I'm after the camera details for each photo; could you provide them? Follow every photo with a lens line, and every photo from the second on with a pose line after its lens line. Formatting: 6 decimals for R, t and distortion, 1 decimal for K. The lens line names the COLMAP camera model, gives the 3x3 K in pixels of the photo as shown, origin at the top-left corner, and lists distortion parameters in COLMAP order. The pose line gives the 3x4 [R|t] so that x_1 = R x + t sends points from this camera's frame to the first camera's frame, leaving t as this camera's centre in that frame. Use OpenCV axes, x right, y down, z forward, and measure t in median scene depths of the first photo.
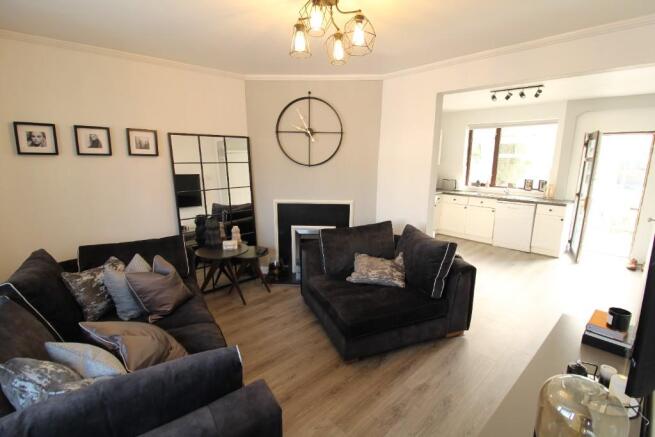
lens RADIAL K [[303.3, 0, 328.0], [0, 303.3, 221.2], [0, 0, 1]] dist [-0.010798, -0.003683]
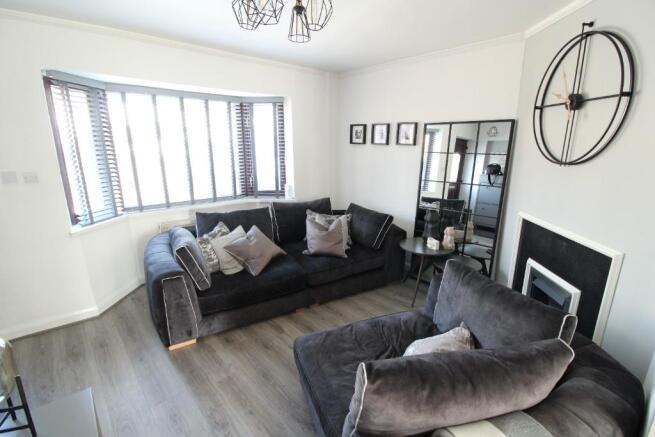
lens RADIAL K [[303.3, 0, 327.3], [0, 303.3, 217.2], [0, 0, 1]] dist [-0.010798, -0.003683]
pose [[-0.008098, 0.227399, -0.973768, 0.557502], [-0.219400, 0.949668, 0.223595, -0.135608], [0.975601, 0.215455, 0.042201, 0.659086]]
